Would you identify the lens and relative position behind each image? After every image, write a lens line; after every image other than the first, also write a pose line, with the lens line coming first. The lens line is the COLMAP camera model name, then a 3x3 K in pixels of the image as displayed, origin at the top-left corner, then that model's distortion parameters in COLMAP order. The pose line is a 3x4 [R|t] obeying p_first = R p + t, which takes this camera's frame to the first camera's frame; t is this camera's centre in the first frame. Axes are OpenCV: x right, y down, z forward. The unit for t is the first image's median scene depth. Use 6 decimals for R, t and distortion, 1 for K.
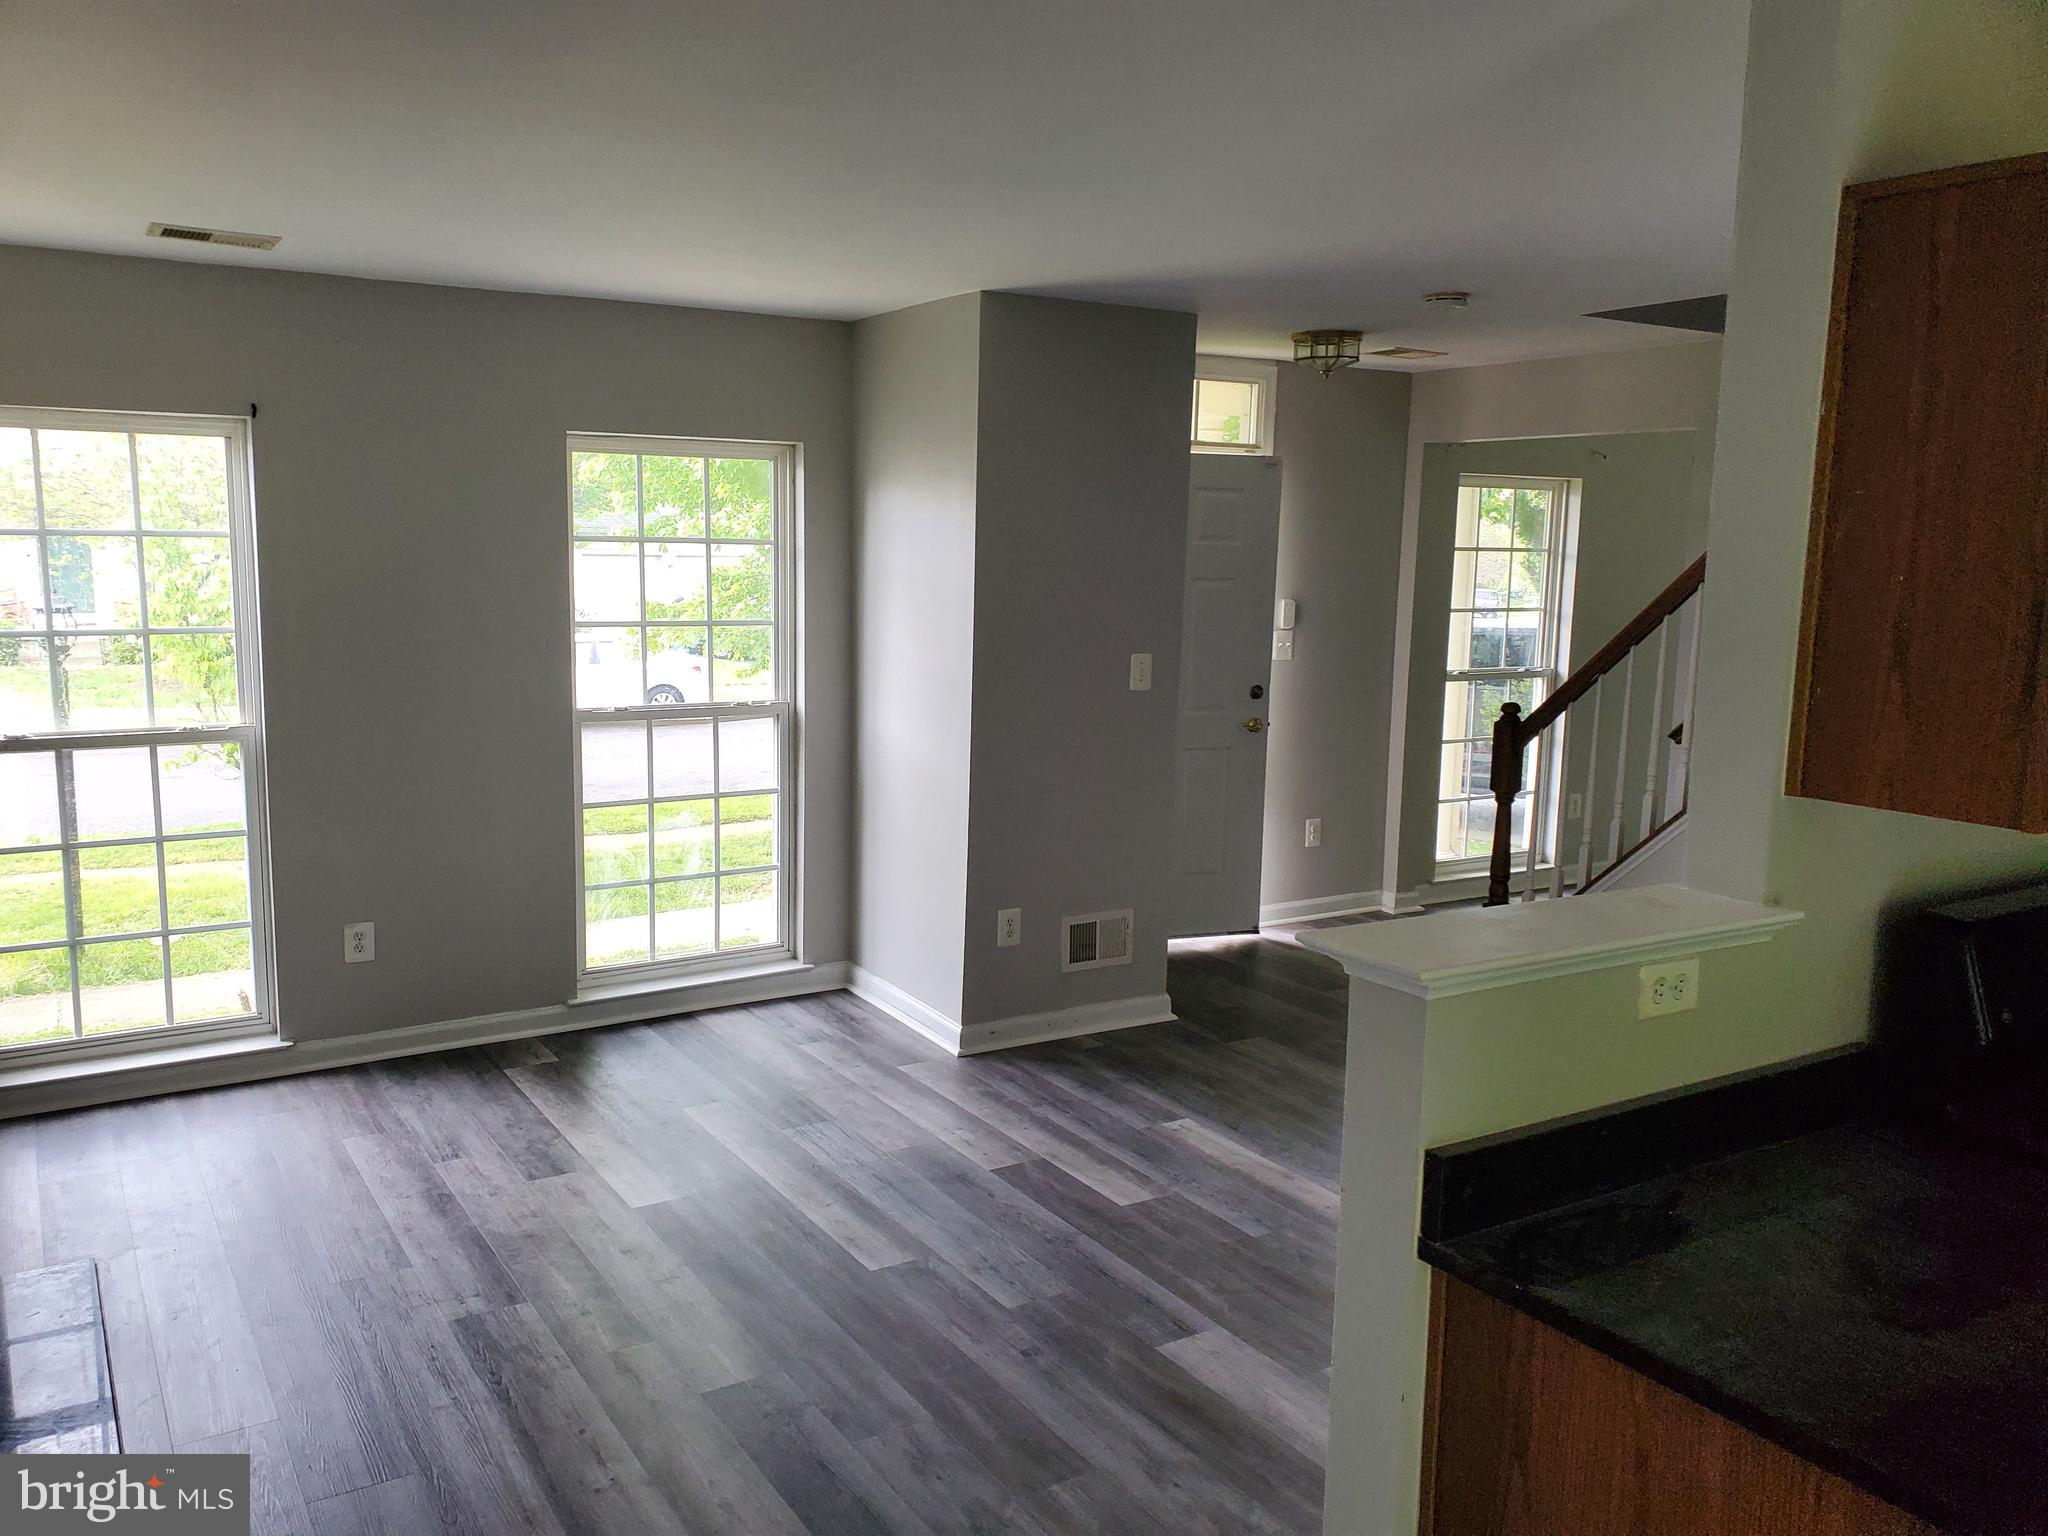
lens RADIAL K [[1604.5, 0, 1031.3], [0, 1604.5, 750.5], [0, 0, 1]] dist [0.040492, -0.048872]
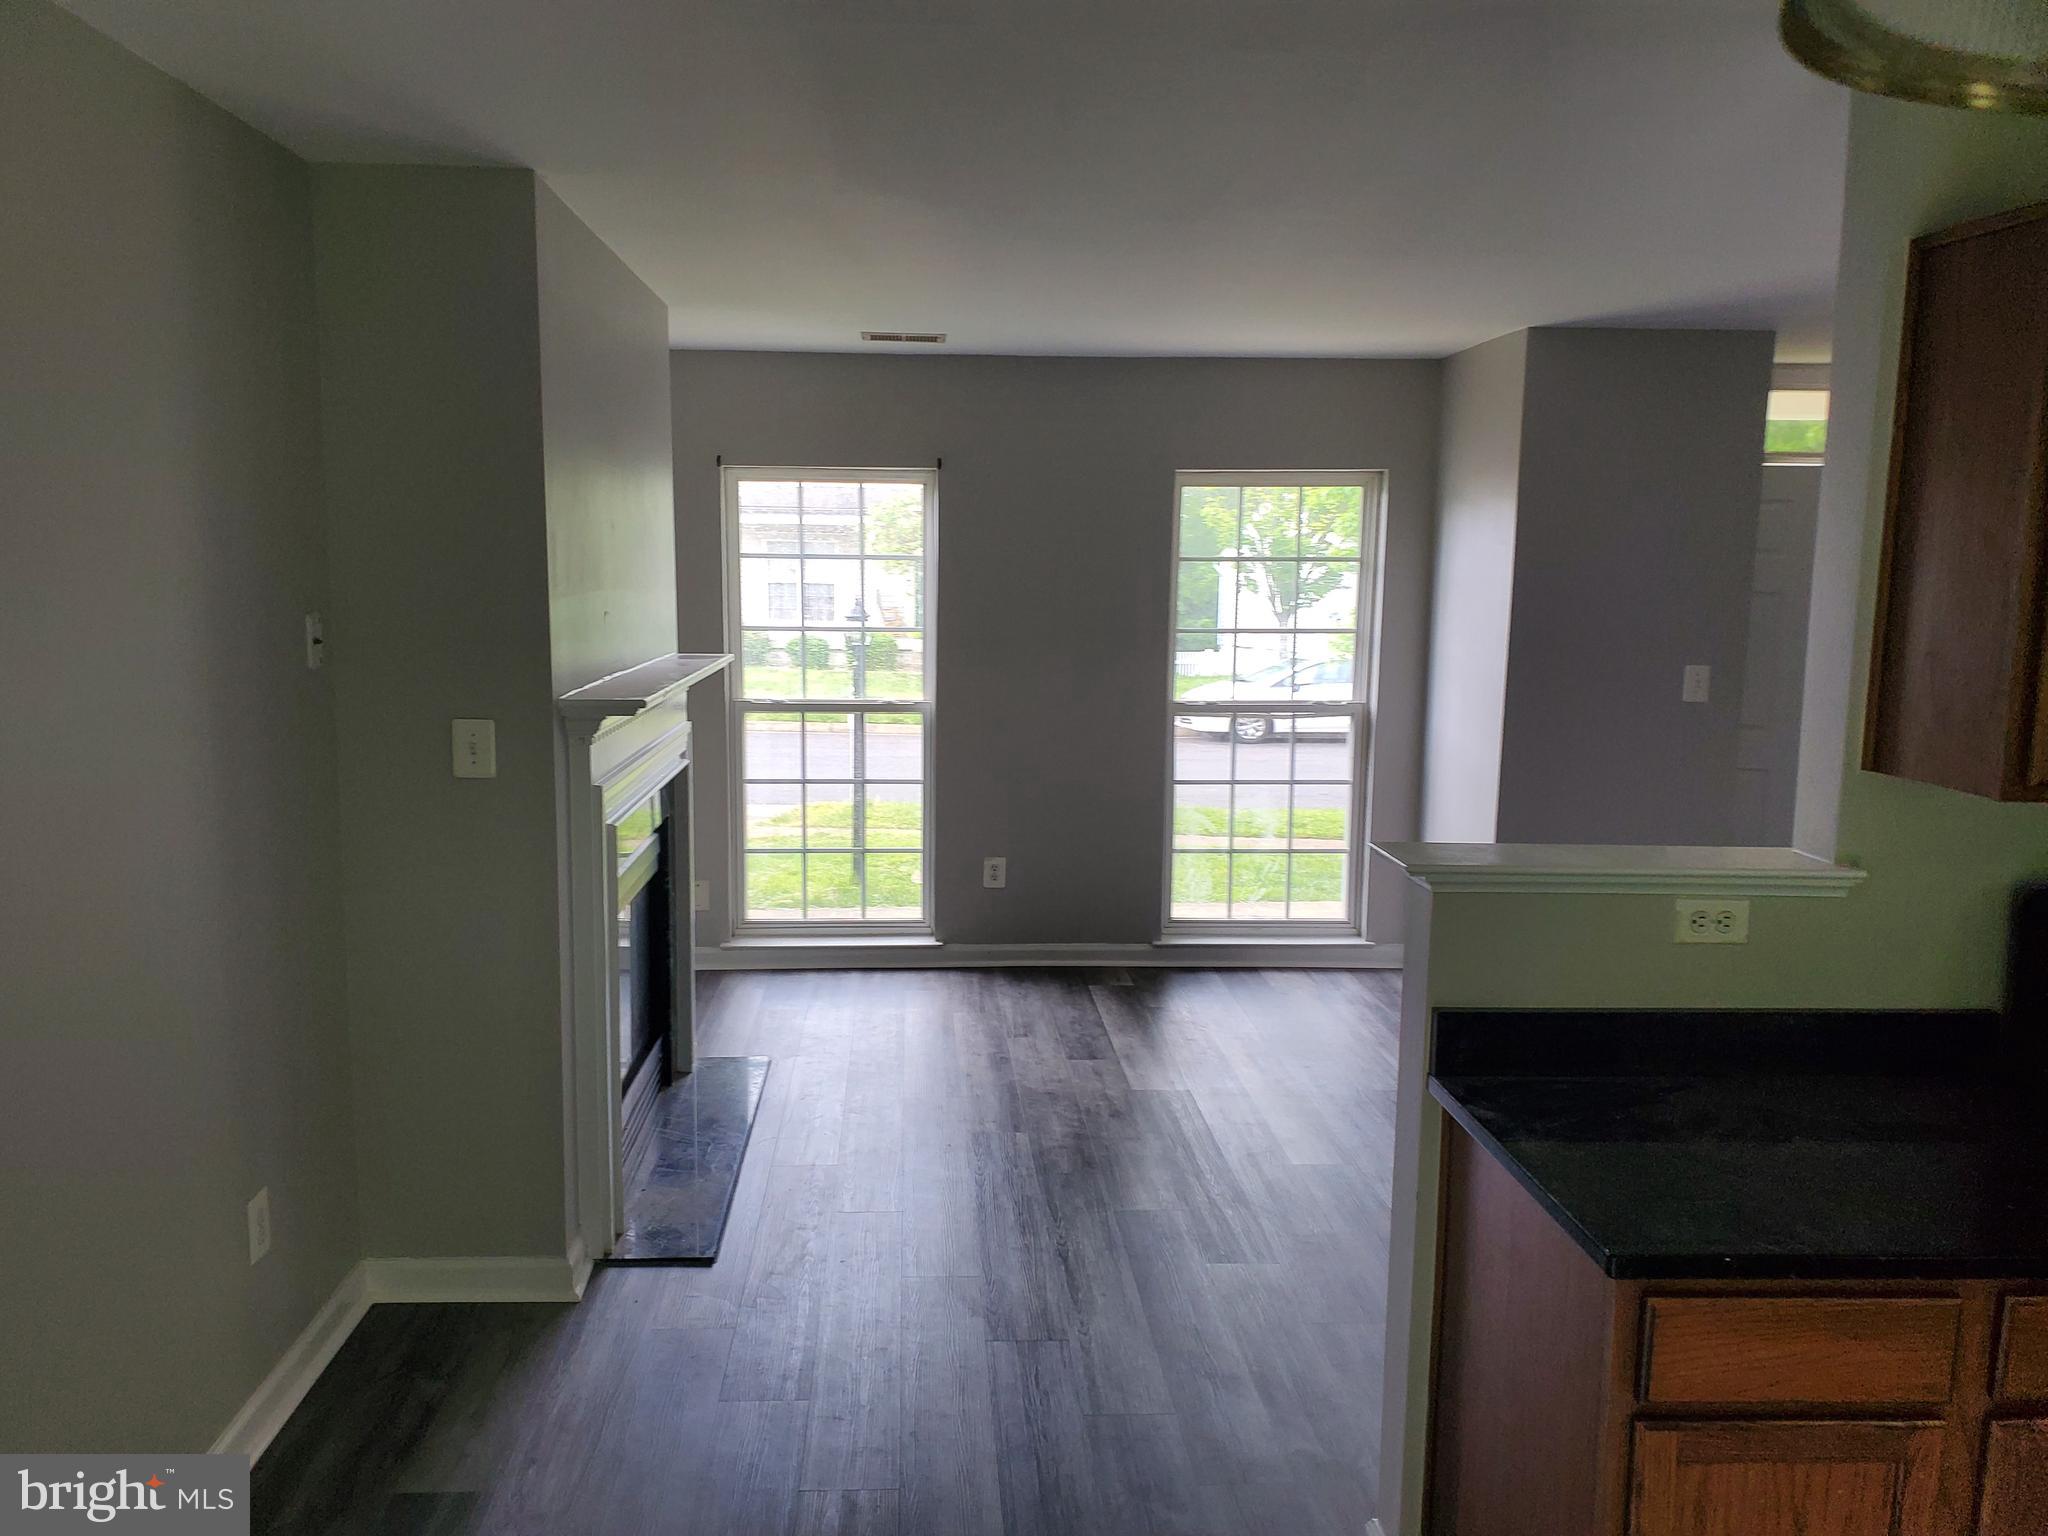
lens RADIAL K [[1604.5, 0, 1024.1], [0, 1604.5, 774.2], [0, 0, 1]] dist [0.040492, -0.048872]
pose [[0.877427, 0.058475, -0.476133, 0.214744], [-0.059697, 0.998137, 0.012573, 0.023069], [0.475982, 0.017392, 0.879283, -0.119455]]
